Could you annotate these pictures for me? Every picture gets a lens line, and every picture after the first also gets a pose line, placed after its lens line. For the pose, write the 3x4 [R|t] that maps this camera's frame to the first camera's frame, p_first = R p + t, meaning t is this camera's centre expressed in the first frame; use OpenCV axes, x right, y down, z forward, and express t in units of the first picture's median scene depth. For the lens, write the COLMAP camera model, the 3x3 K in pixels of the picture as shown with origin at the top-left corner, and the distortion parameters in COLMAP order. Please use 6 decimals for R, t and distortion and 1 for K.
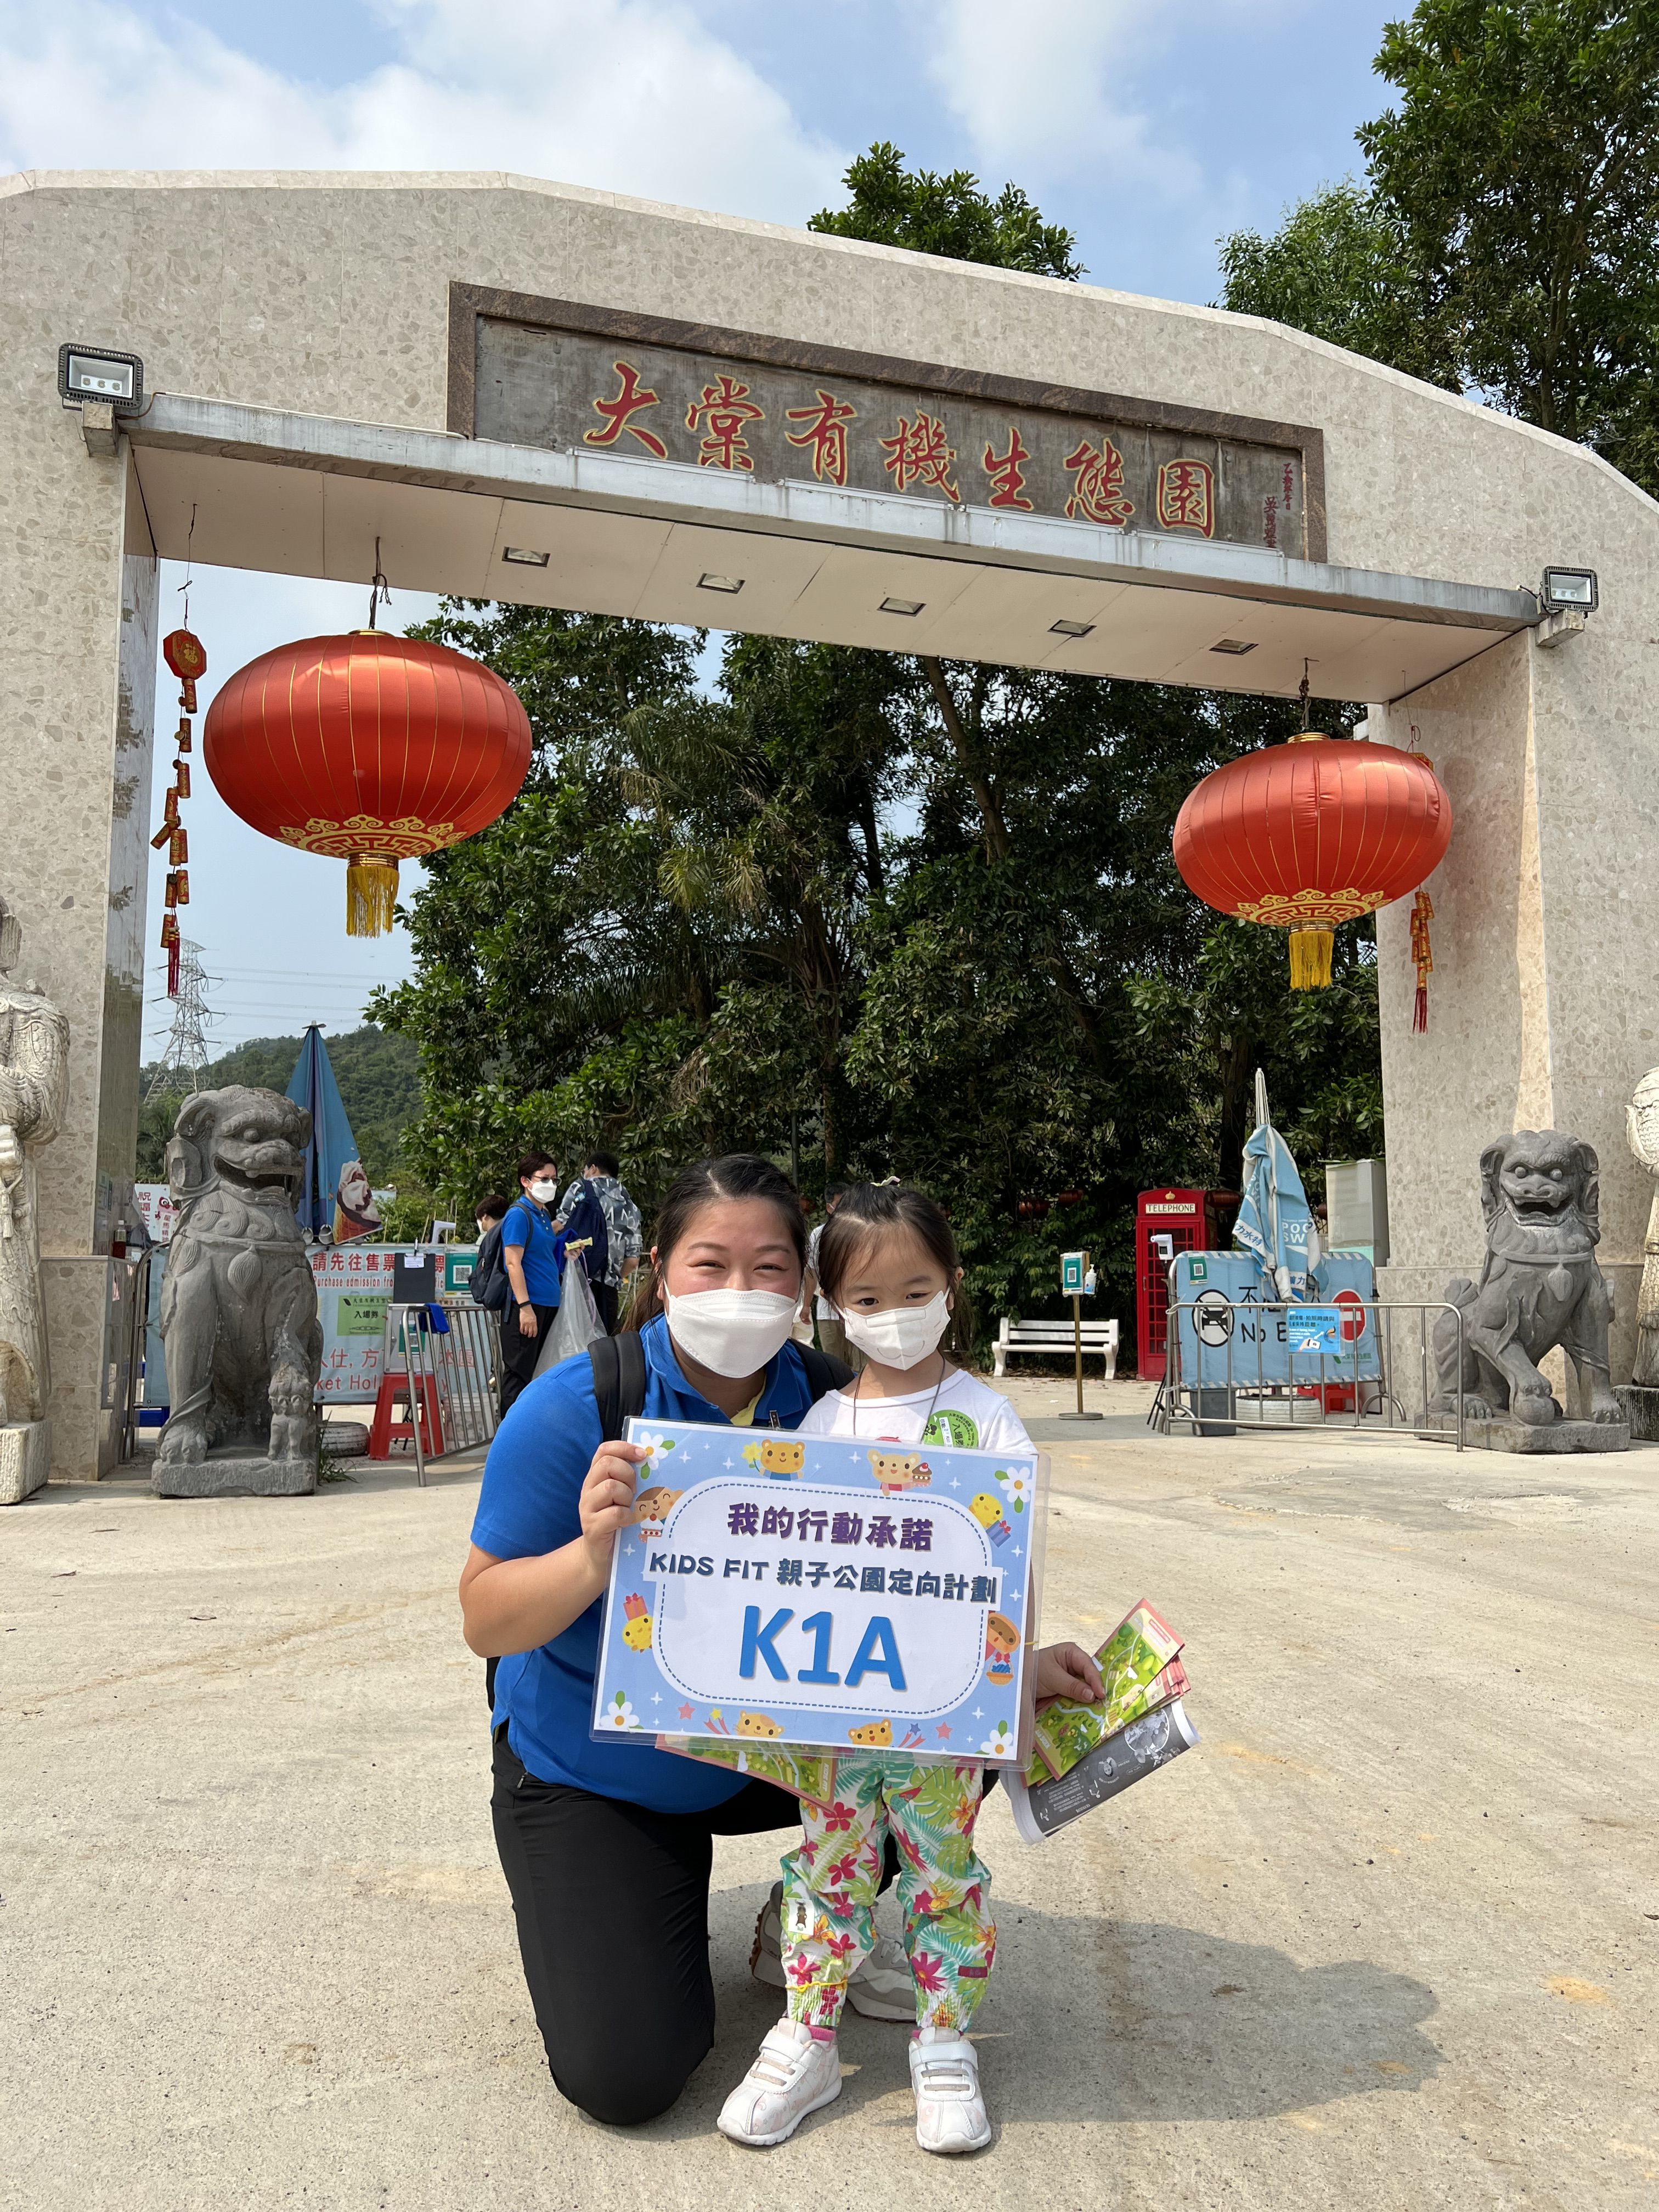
lens RADIAL K [[1707.6, 0, 840.2], [0, 1707.6, 1104.7], [0, 0, 1]] dist [0.027424, -0.030859]
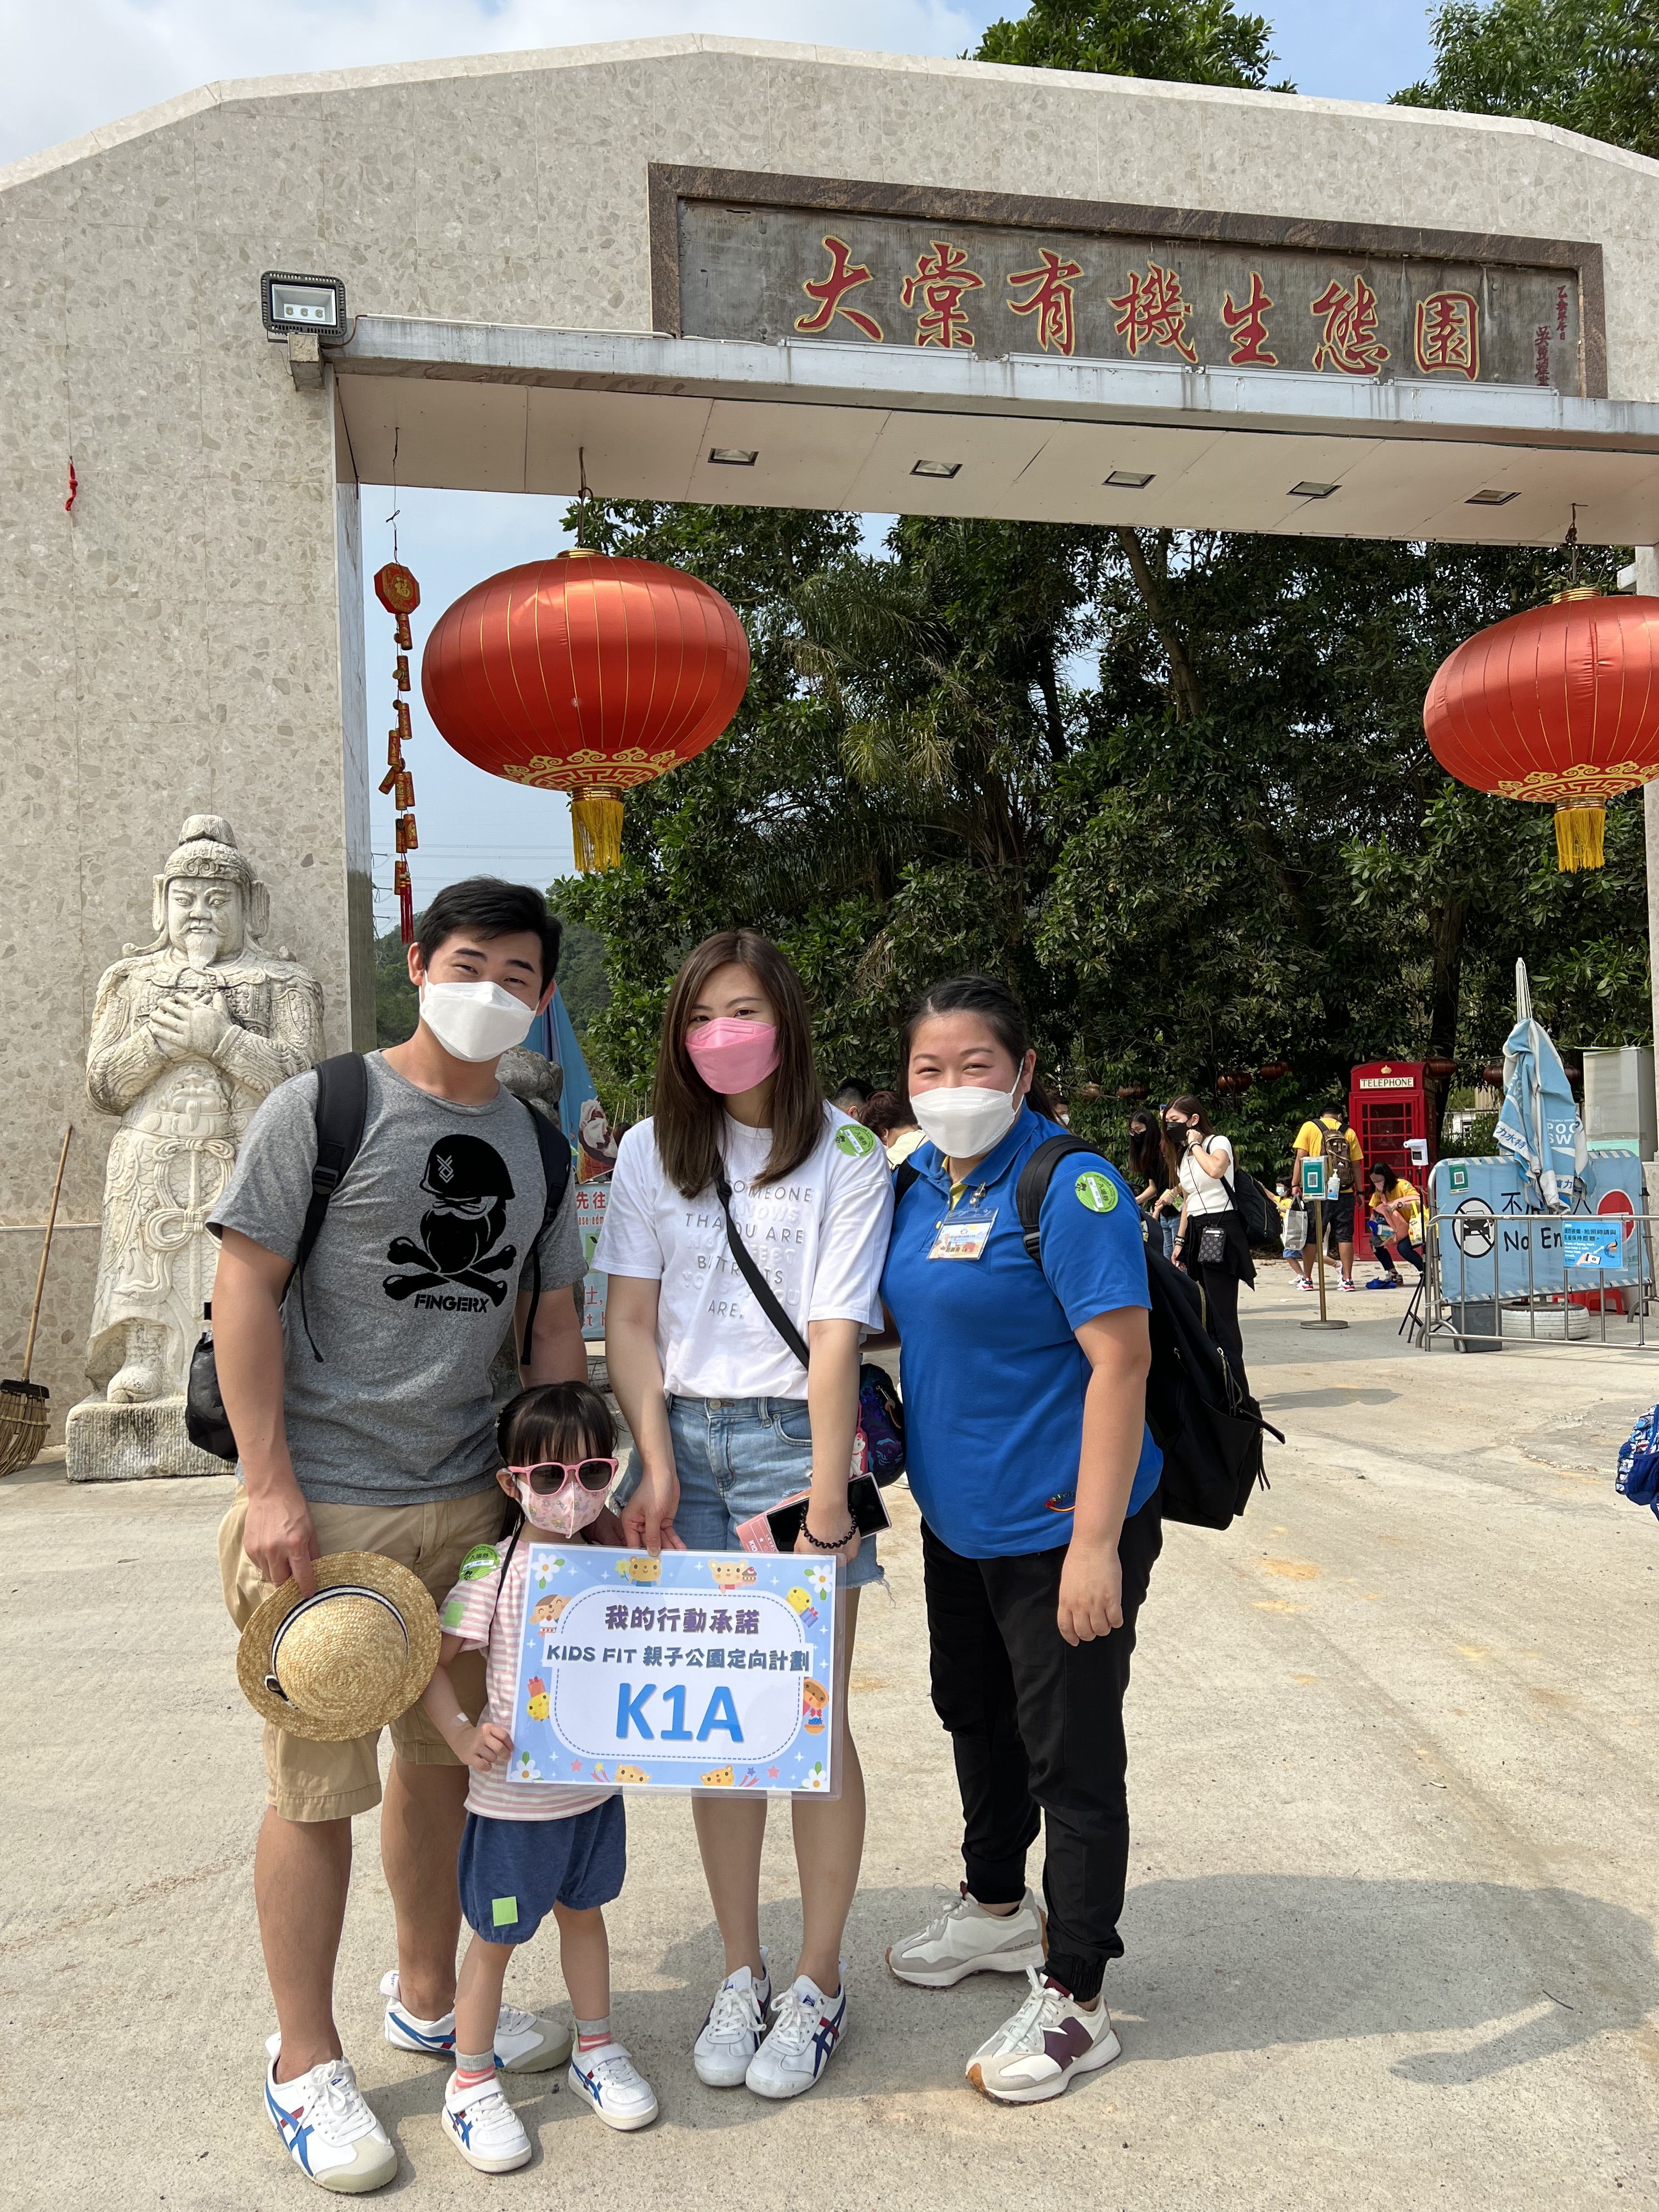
lens RADIAL K [[1707.6, 0, 819.2], [0, 1707.6, 1121.8], [0, 0, 1]] dist [0.027424, -0.030859]
pose [[0.994133, -0.027489, -0.104609, -0.046878], [0.037511, 0.994763, 0.095079, -0.041723], [0.101447, -0.098445, 0.989958, 0.028483]]
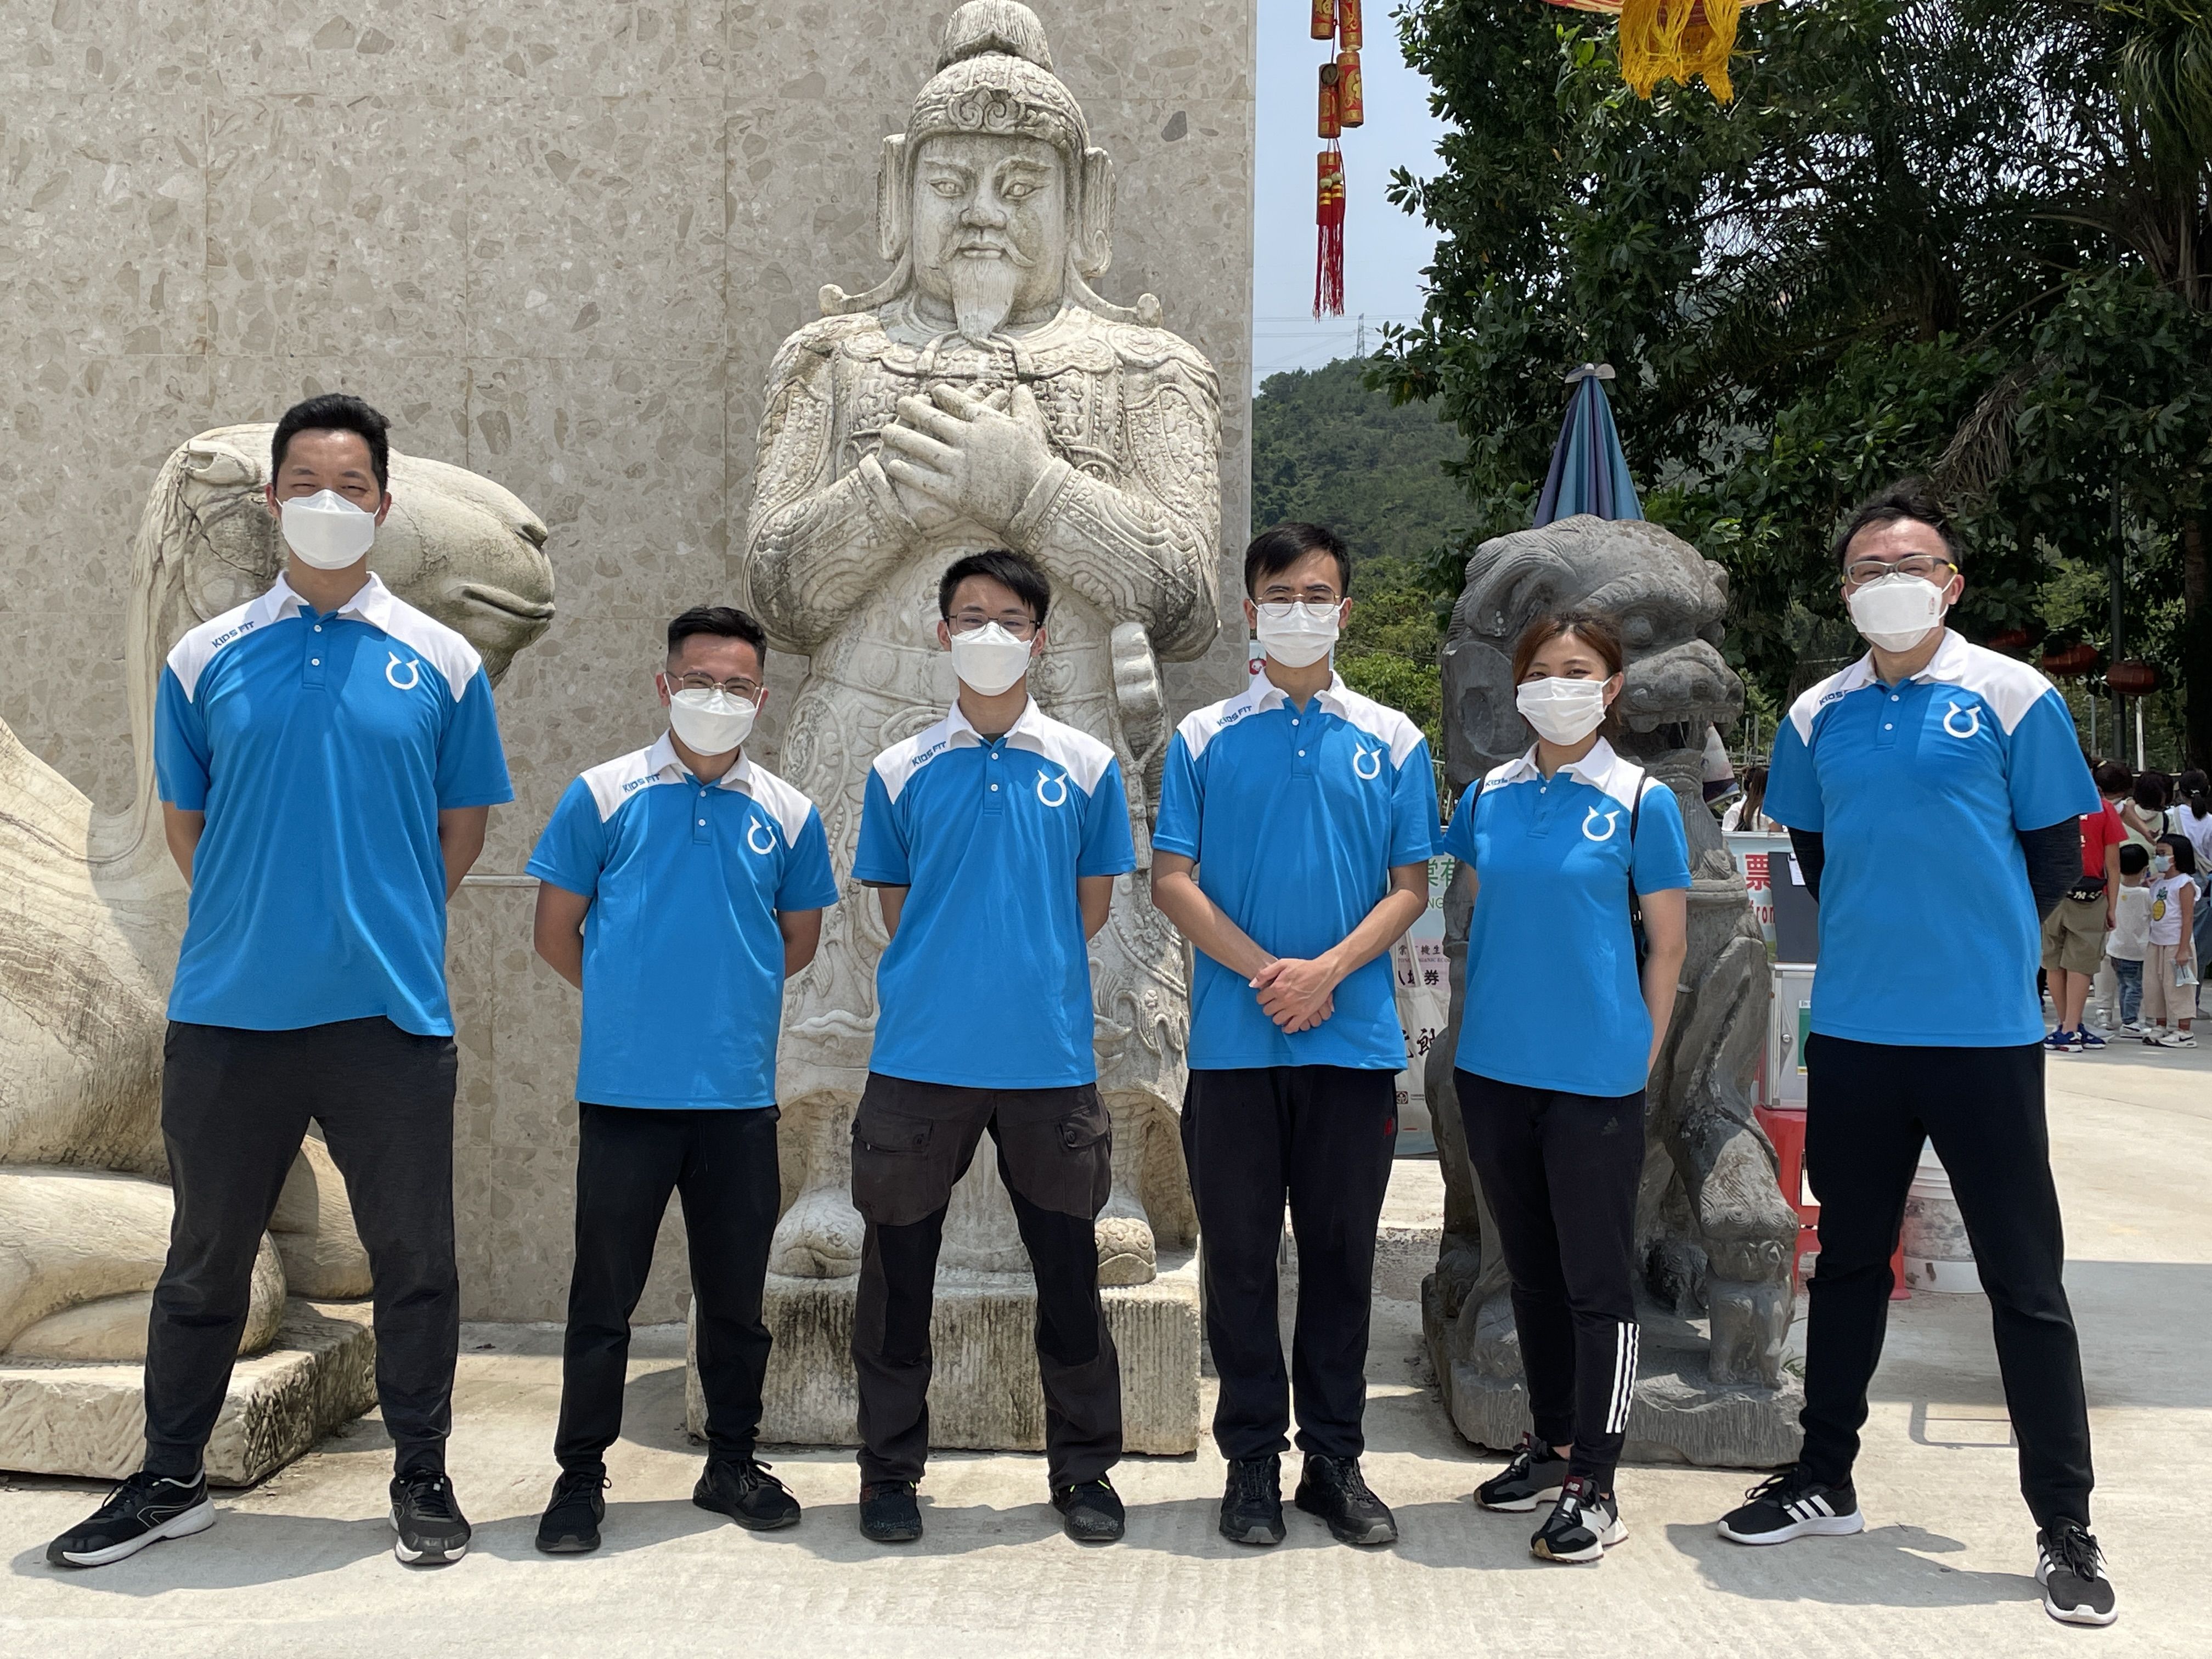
lens RADIAL K [[2464.6, 0, 1047.7], [0, 2464.6, 844.9], [0, 0, 1]] dist [0.059139, 0.000000]
pose [[0.943134, 0.021520, -0.331715, -0.211802], [0.024897, 0.990526, 0.135047, -0.013299], [0.331479, -0.135626, 0.933663, 0.275817]]
